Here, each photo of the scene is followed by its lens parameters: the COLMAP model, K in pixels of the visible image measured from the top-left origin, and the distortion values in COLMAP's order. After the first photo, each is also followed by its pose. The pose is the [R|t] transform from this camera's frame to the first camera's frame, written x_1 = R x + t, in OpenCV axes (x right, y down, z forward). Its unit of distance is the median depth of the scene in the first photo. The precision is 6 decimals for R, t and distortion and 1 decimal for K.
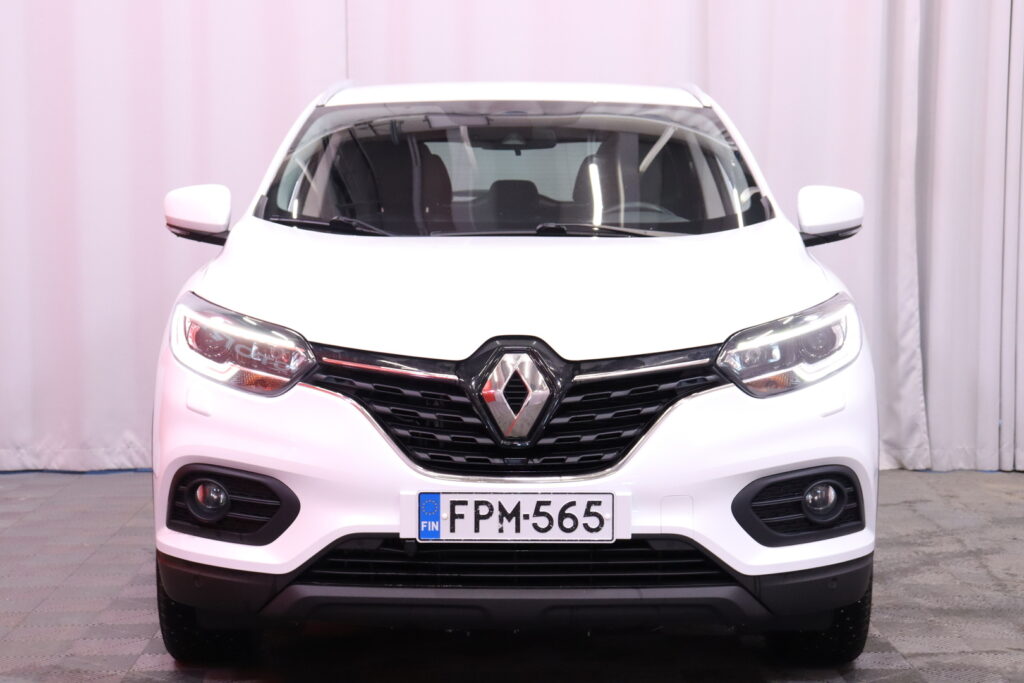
lens RADIAL K [[2282.1, 0, 512.4], [0, 2282.1, 344.9], [0, 0, 1]] dist [0.225520, 0.000000]
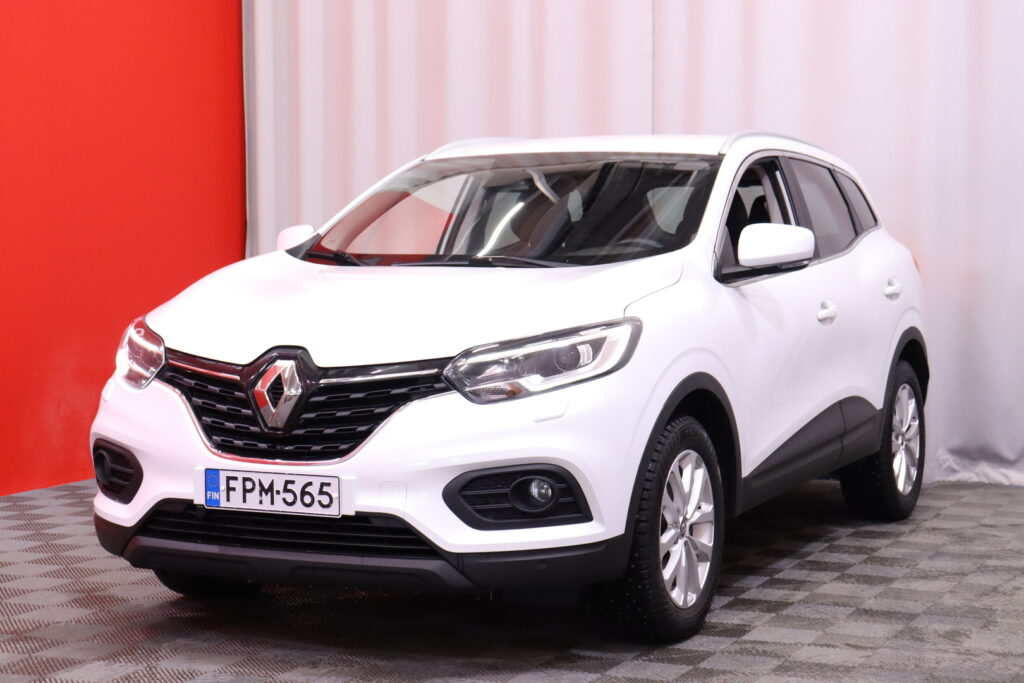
lens RADIAL K [[1984.3, 0, 512.1], [0, 1984.3, 342.4], [0, 0, 1]] dist [0.144195, 0.000000]
pose [[0.903754, 0.024717, -0.427338, 0.572873], [-0.028890, 0.999577, -0.003282, -0.005811], [0.427077, 0.015312, 0.904086, 0.080591]]
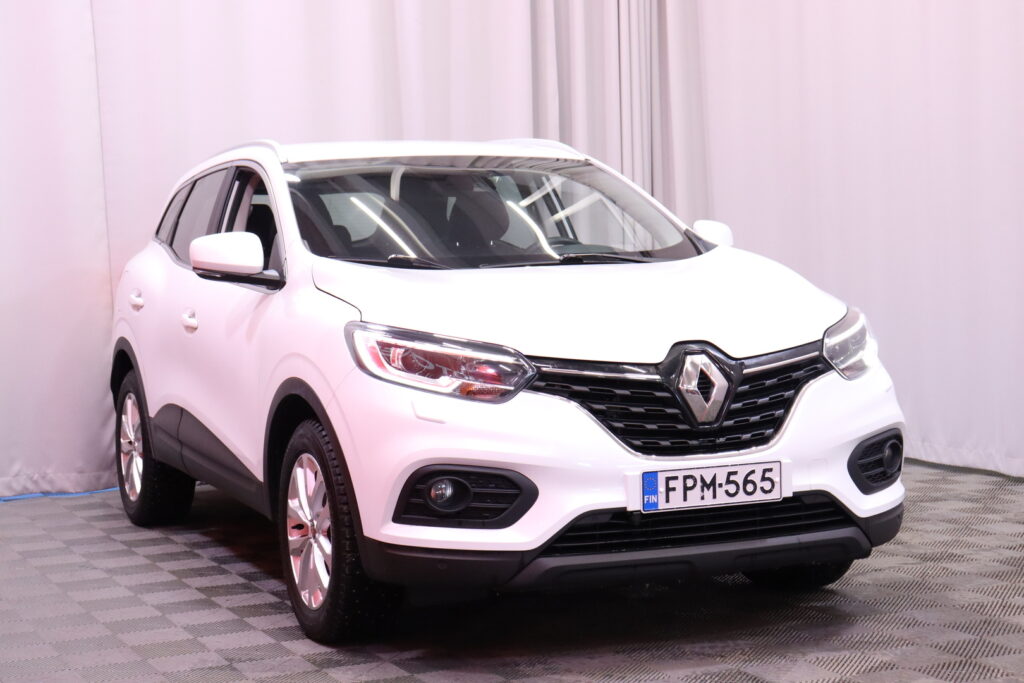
lens RADIAL K [[1995.2, 0, 510.4], [0, 1995.2, 338.9], [0, 0, 1]] dist [0.101956, 0.000000]
pose [[0.917393, -0.051613, 0.394621, -0.518939], [0.058204, 0.998293, -0.004741, -0.005653], [-0.393703, 0.027318, 0.918832, 0.044351]]
